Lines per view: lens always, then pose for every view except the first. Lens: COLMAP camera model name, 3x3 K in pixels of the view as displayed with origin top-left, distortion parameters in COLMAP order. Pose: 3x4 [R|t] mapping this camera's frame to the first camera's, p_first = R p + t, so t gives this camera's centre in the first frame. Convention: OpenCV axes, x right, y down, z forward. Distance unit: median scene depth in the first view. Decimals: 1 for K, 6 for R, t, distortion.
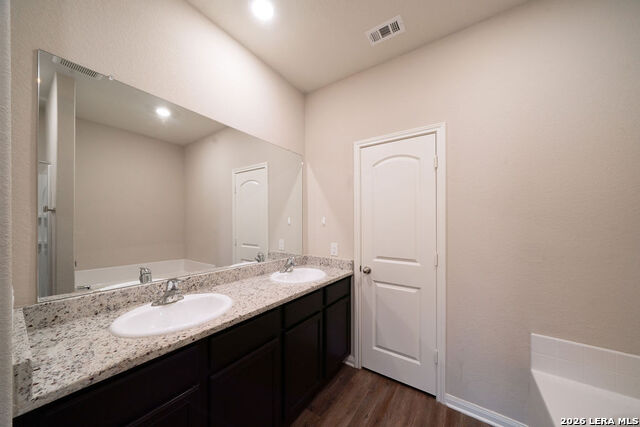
lens RADIAL K [[217.5, 0, 325.0], [0, 217.5, 224.0], [0, 0, 1]] dist [-0.010984, 0.000559]
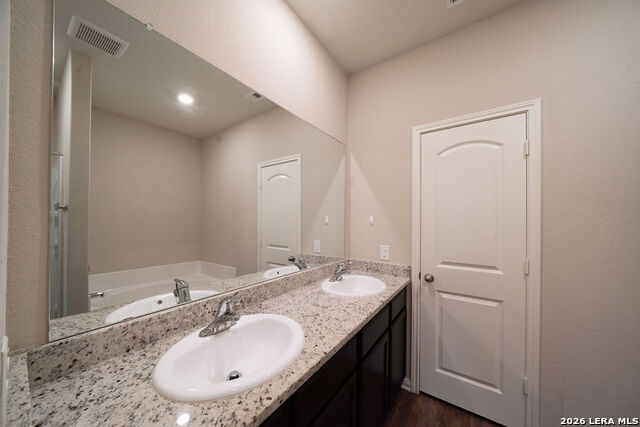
lens RADIAL K [[217.5, 0, 323.2], [0, 217.5, 219.9], [0, 0, 1]] dist [-0.010984, 0.000559]
pose [[0.999803, -0.001422, -0.019779, -0.204030], [0.001214, 0.999944, -0.010537, -0.004758], [0.019793, 0.010511, 0.999749, 0.148767]]
